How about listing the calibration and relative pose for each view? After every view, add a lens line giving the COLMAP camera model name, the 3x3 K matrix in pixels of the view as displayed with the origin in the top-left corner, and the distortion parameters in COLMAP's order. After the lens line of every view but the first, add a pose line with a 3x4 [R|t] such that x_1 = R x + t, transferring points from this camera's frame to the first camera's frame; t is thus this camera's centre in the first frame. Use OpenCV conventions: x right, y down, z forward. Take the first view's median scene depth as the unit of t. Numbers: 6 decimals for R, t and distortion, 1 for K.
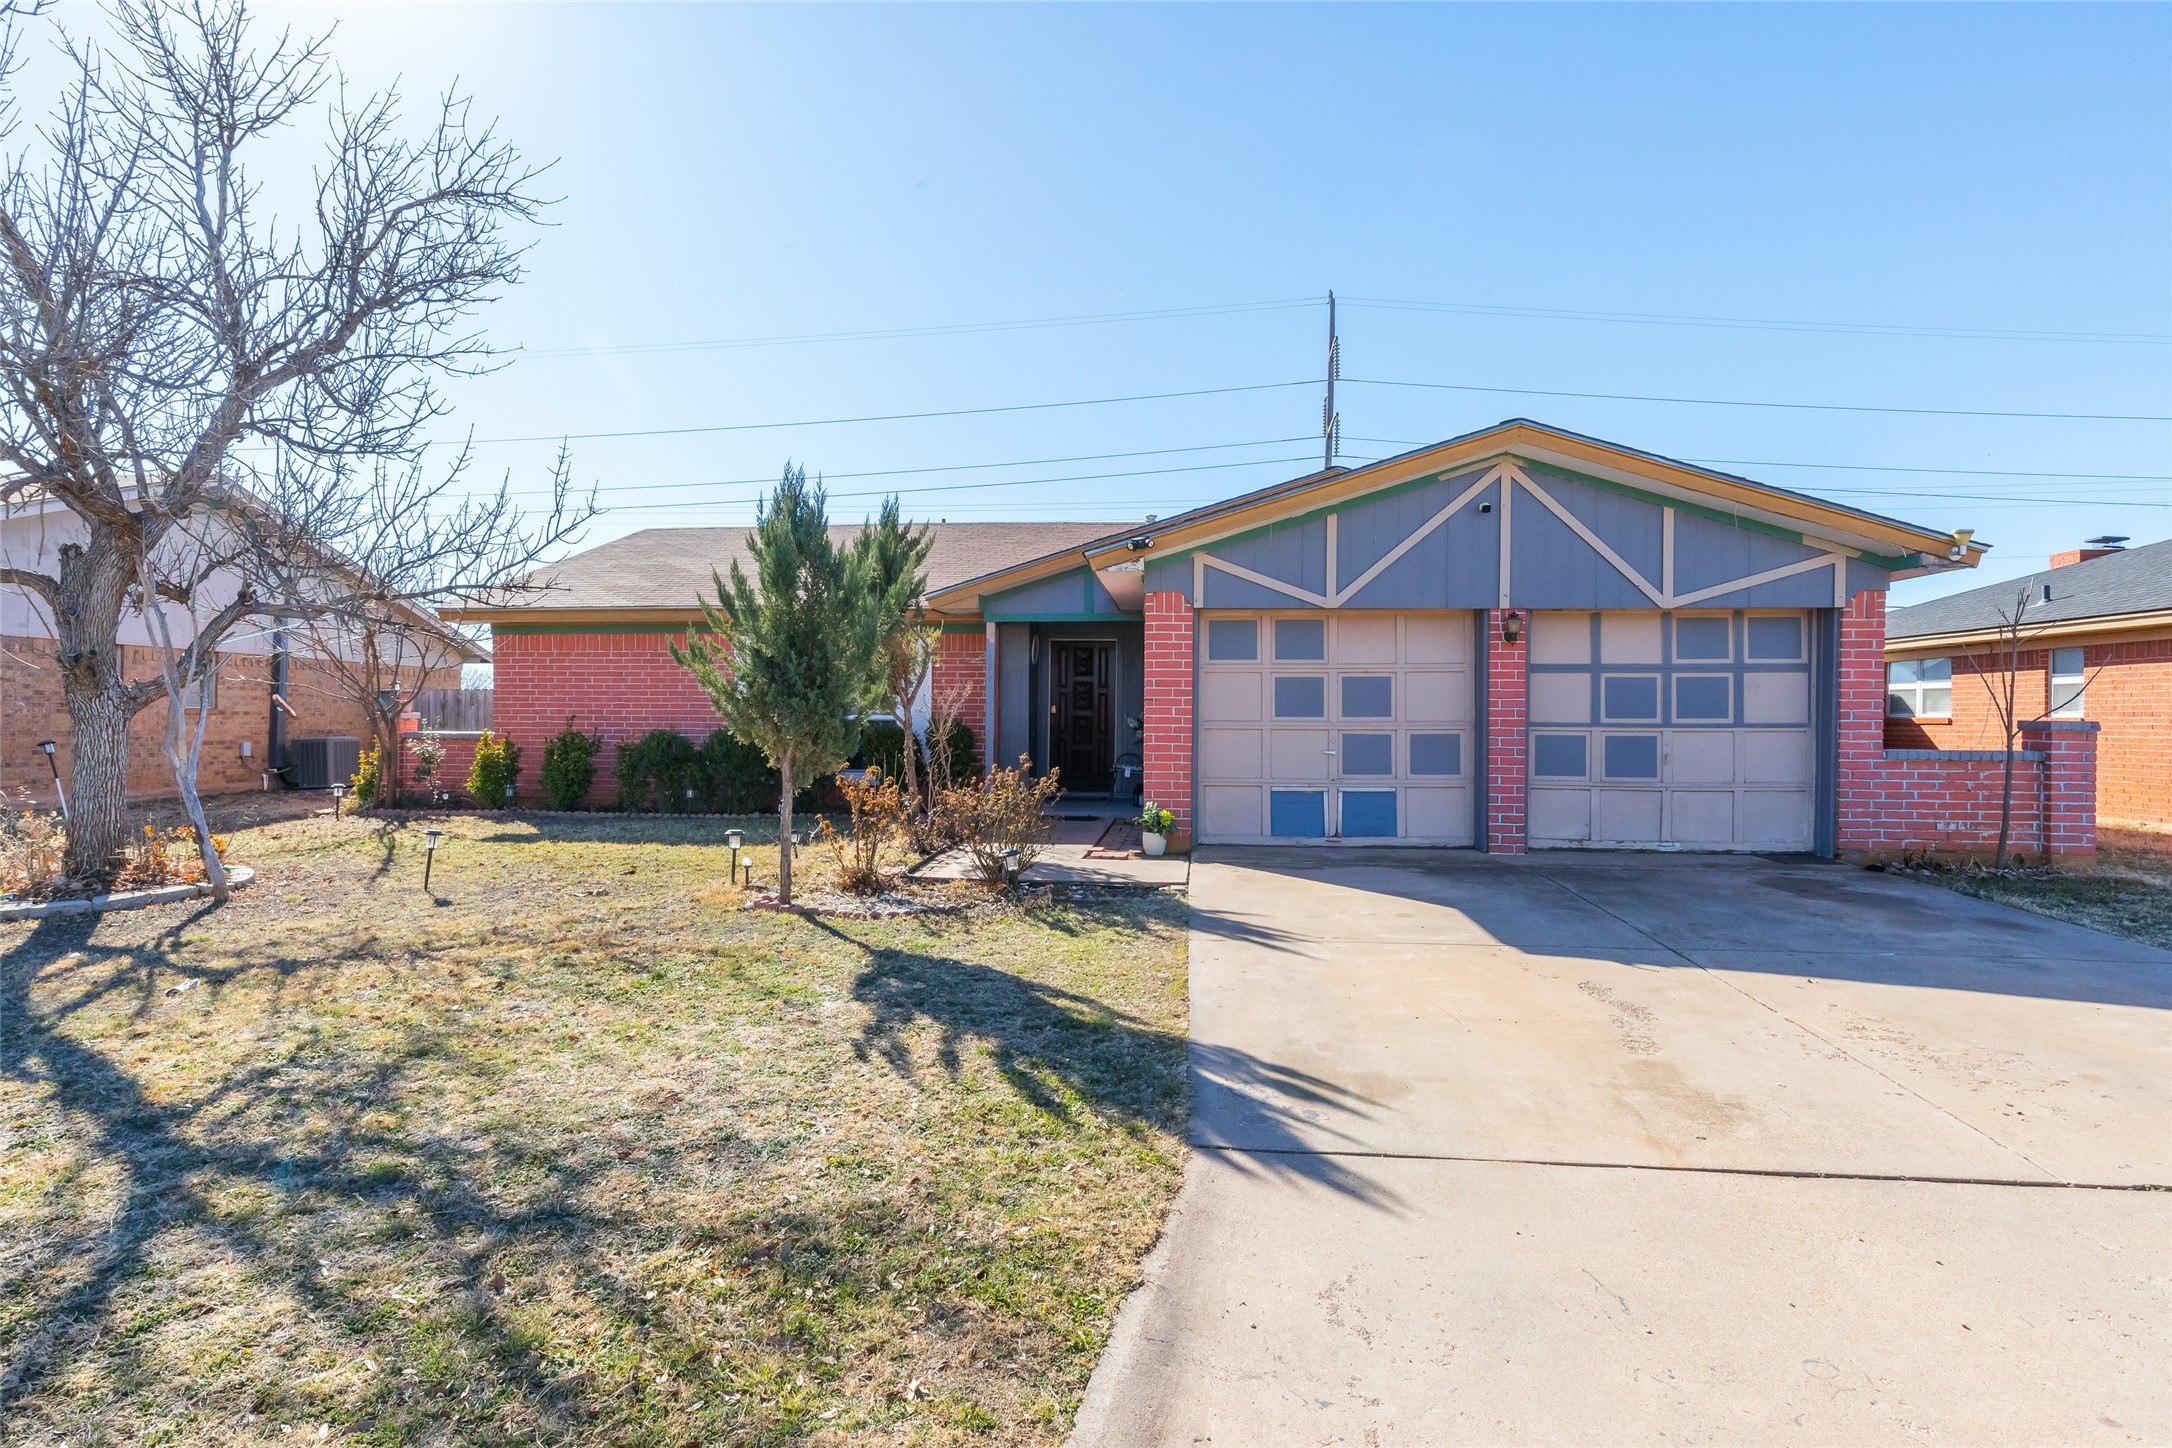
lens RADIAL K [[1050.9, 0, 1093.5], [0, 1050.9, 697.8], [0, 0, 1]] dist [0.009162, 0.000074]
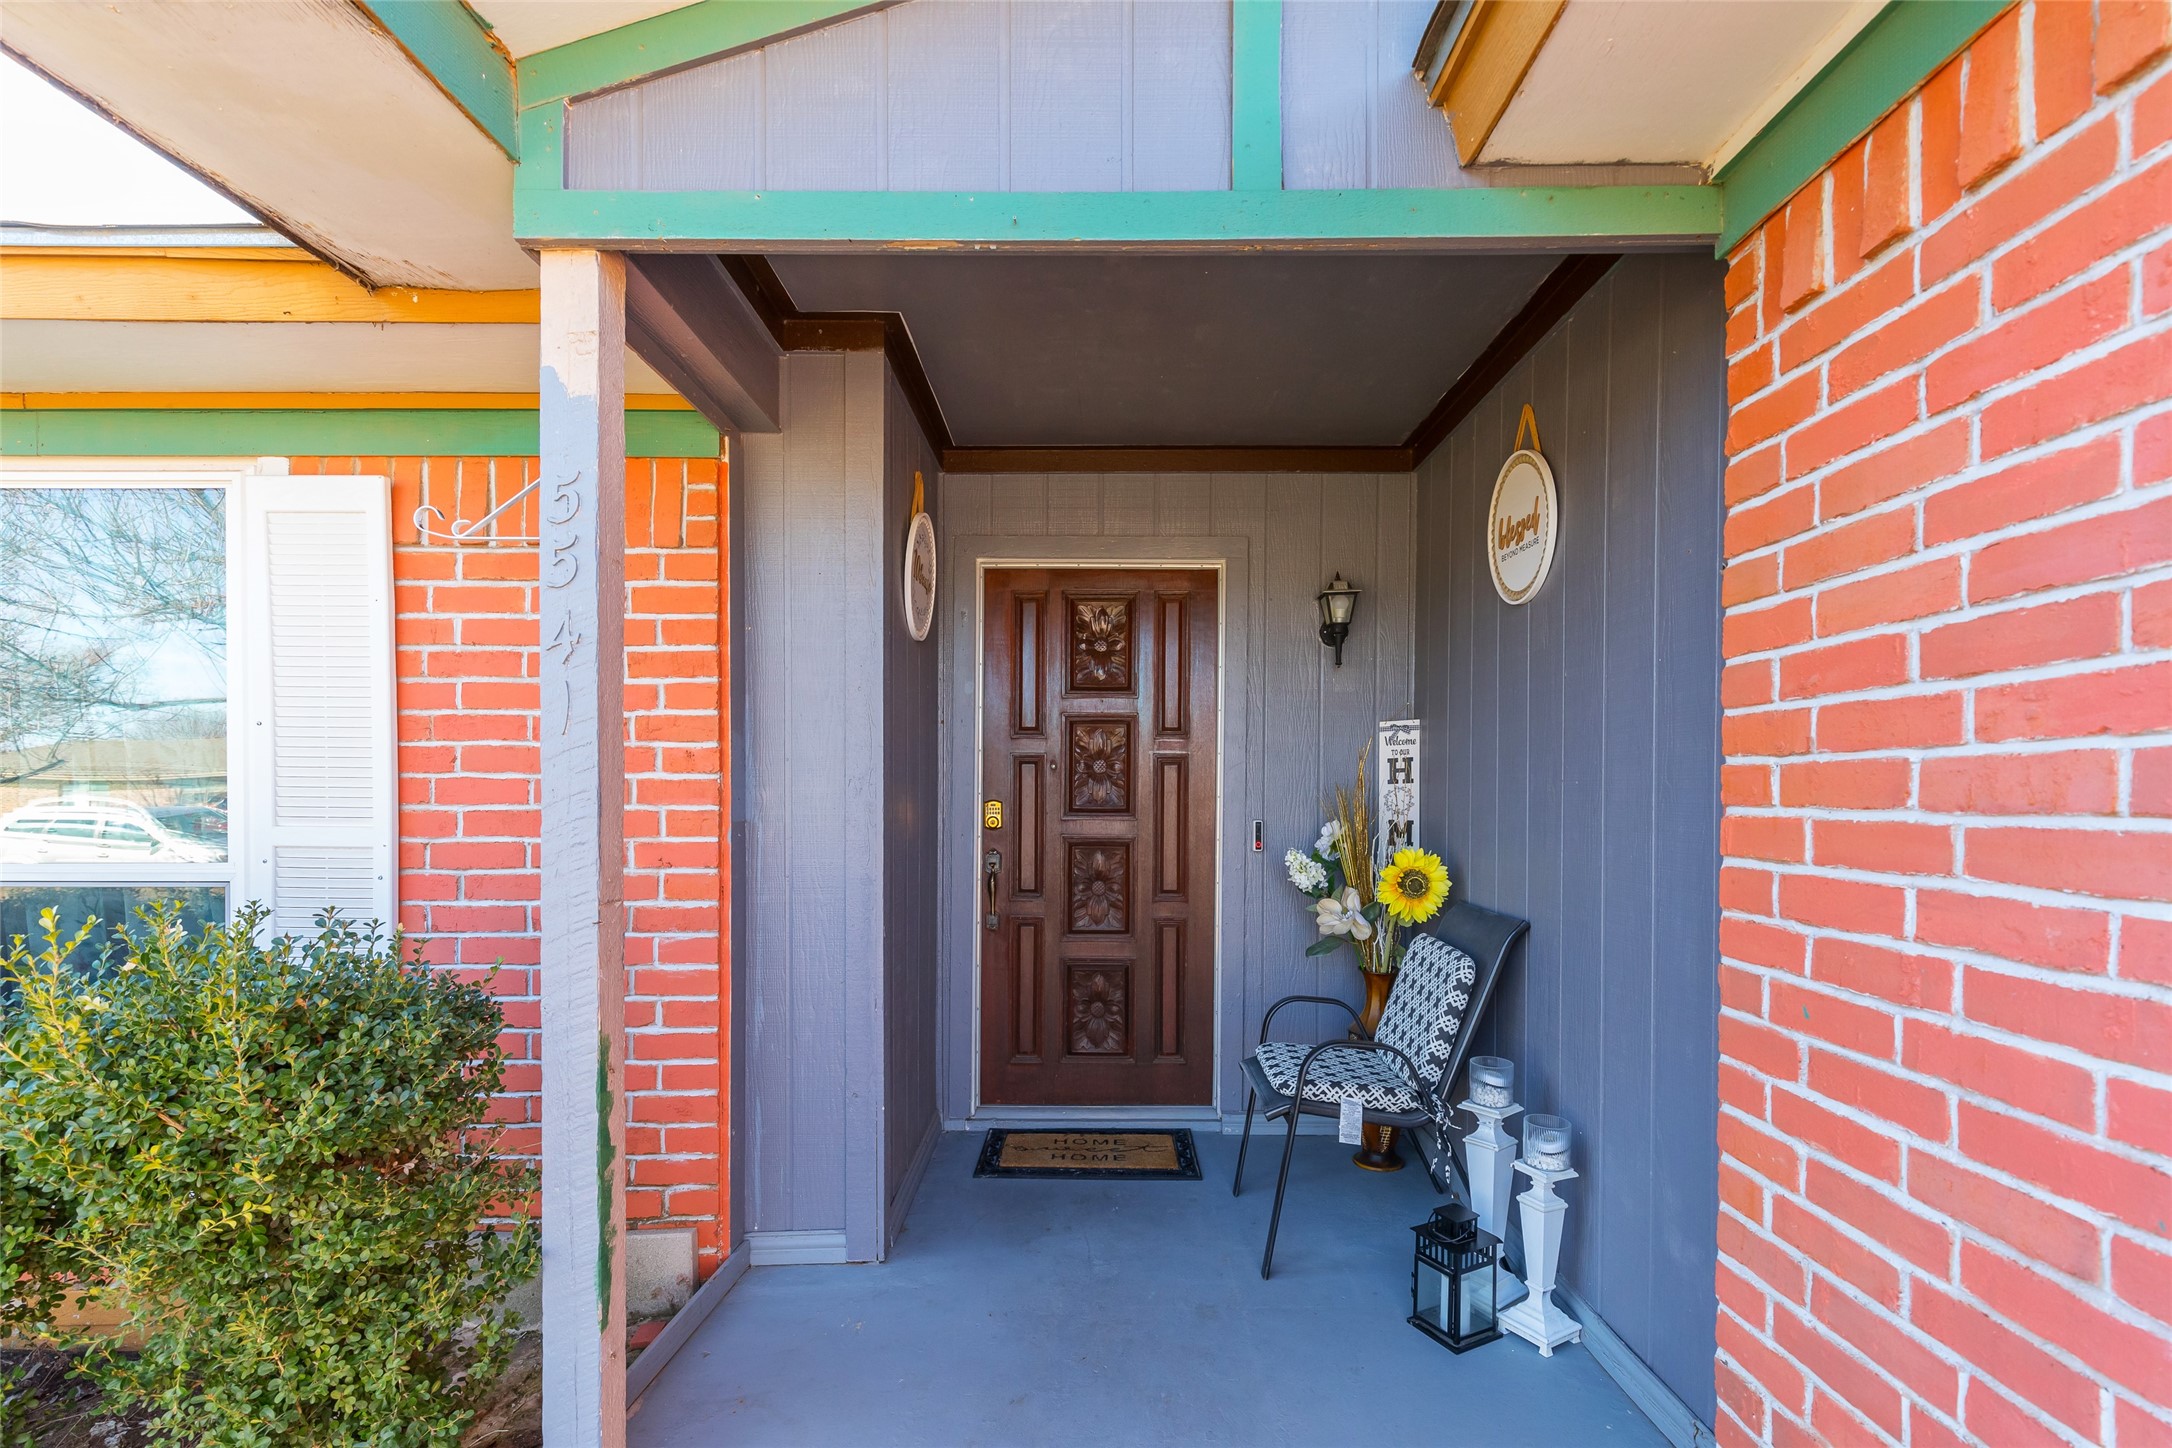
lens RADIAL K [[1002.4, 0, 1104.9], [0, 1002.4, 784.9], [0, 0, 1]] dist [0.002150, 0.000369]
pose [[0.996276, -0.003382, 0.086160, -0.049716], [0.002031, 0.999874, 0.015763, -0.001675], [-0.086202, -0.015529, 0.996157, 1.144213]]
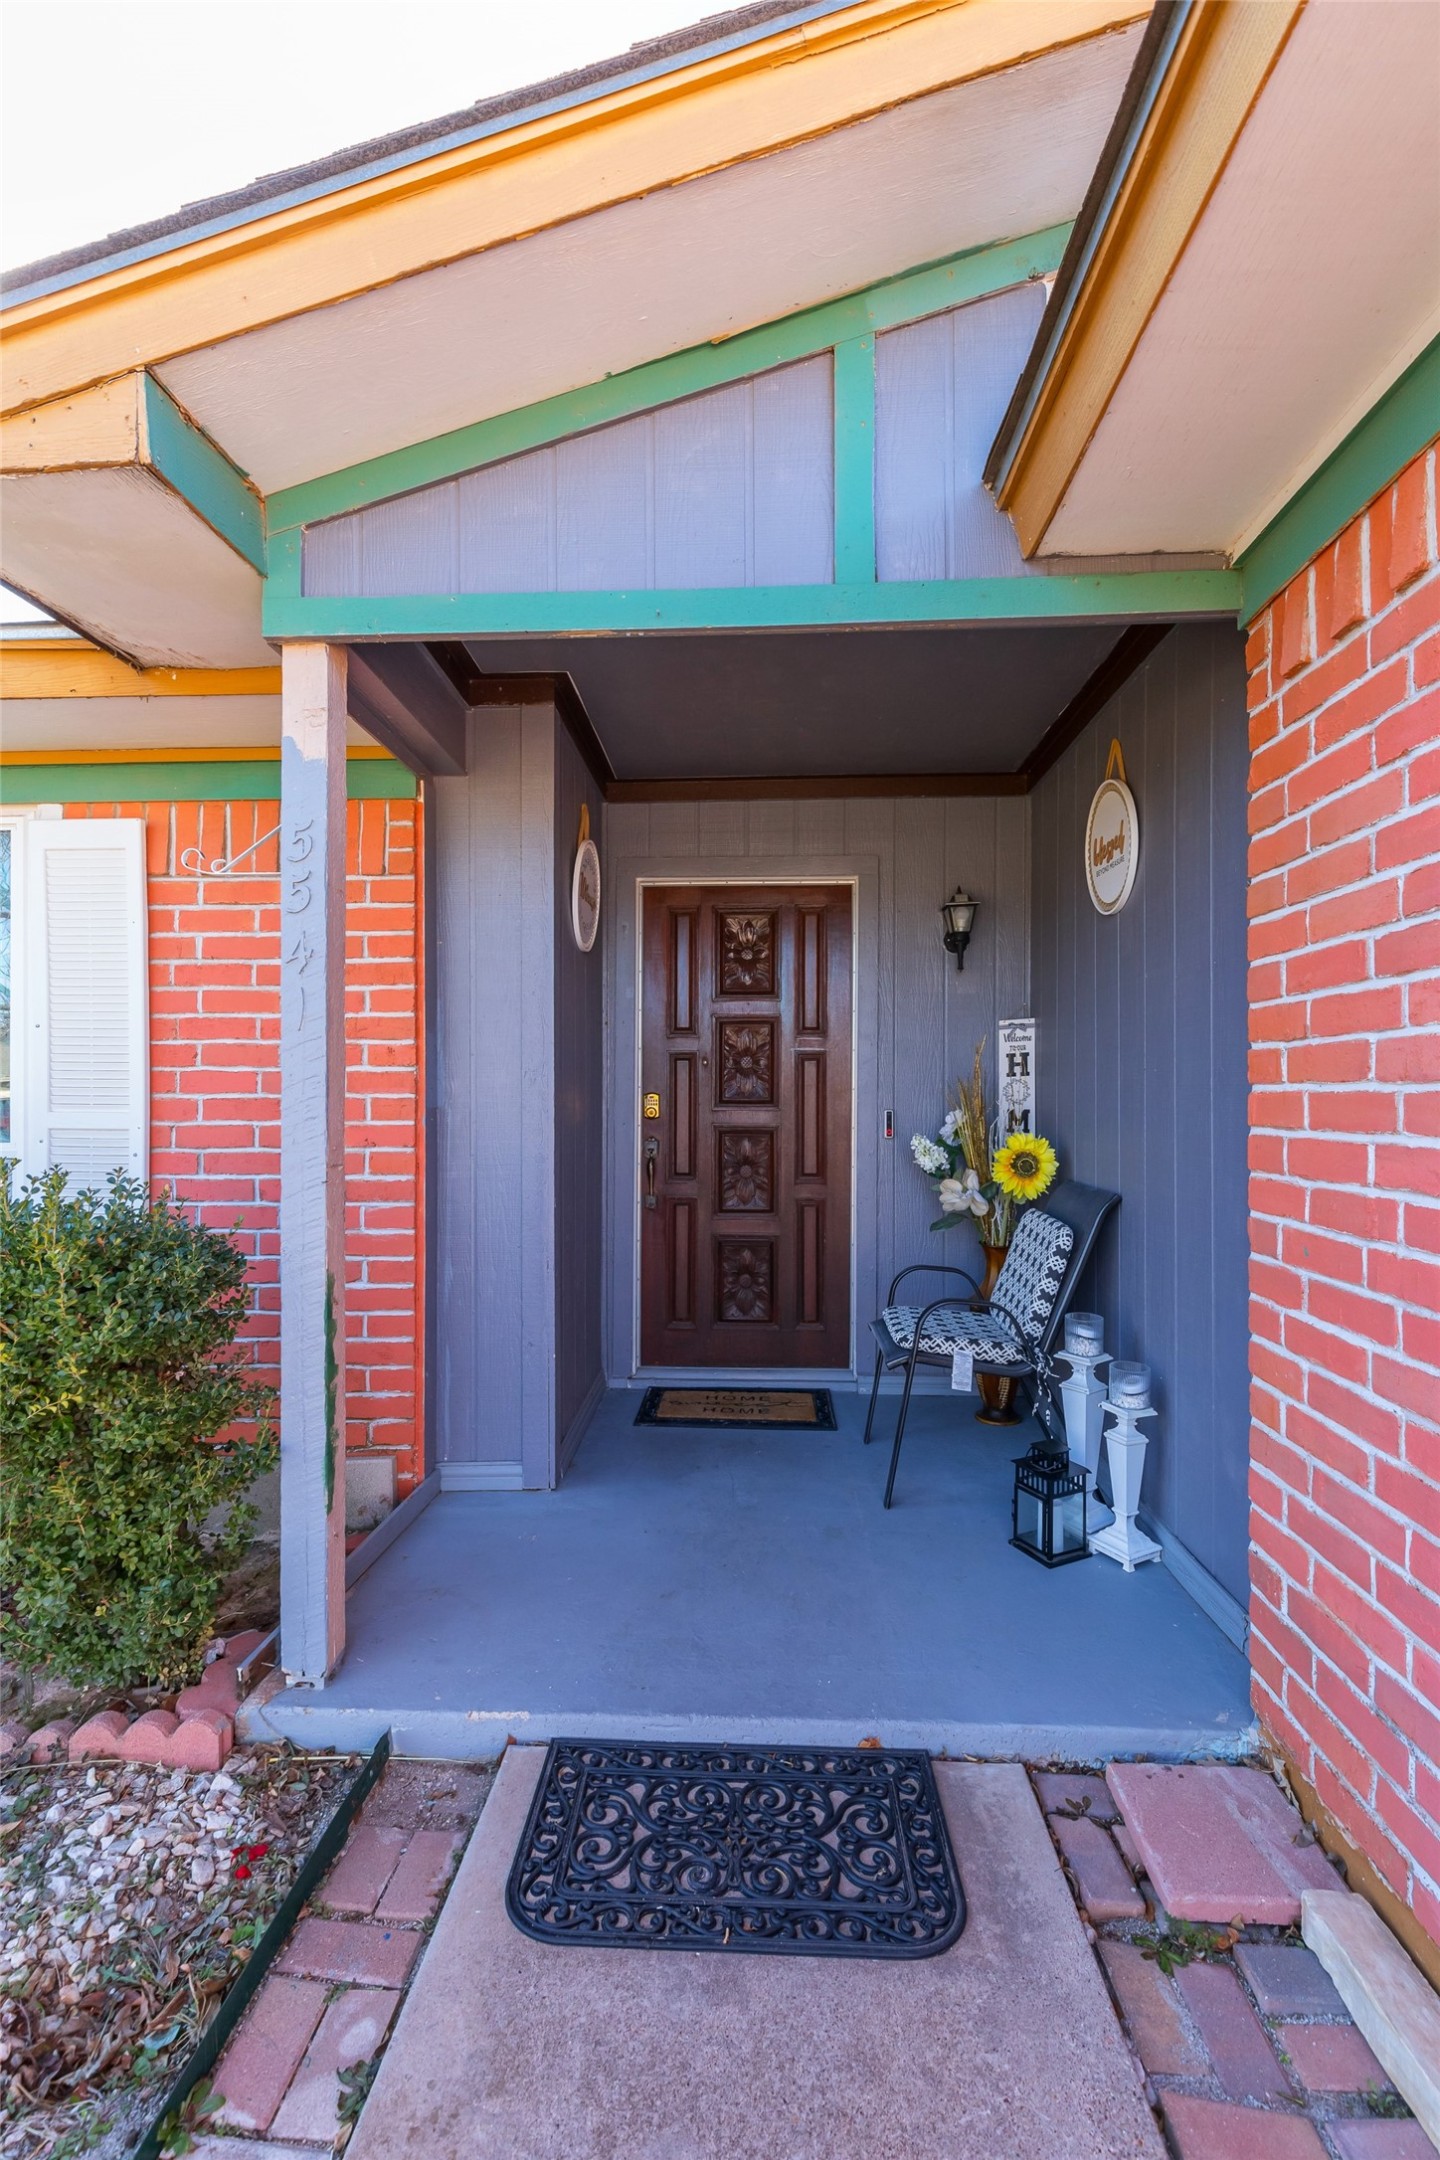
lens RADIAL K [[970.1, 0, 722.8], [0, 970.1, 1076.1], [0, 0, 1]] dist [0.006188, -0.000531]
pose [[0.999188, -0.005870, 0.039860, -0.044857], [0.005747, 0.999978, 0.003195, 0.002137], [-0.039878, -0.002963, 0.999200, 1.110038]]
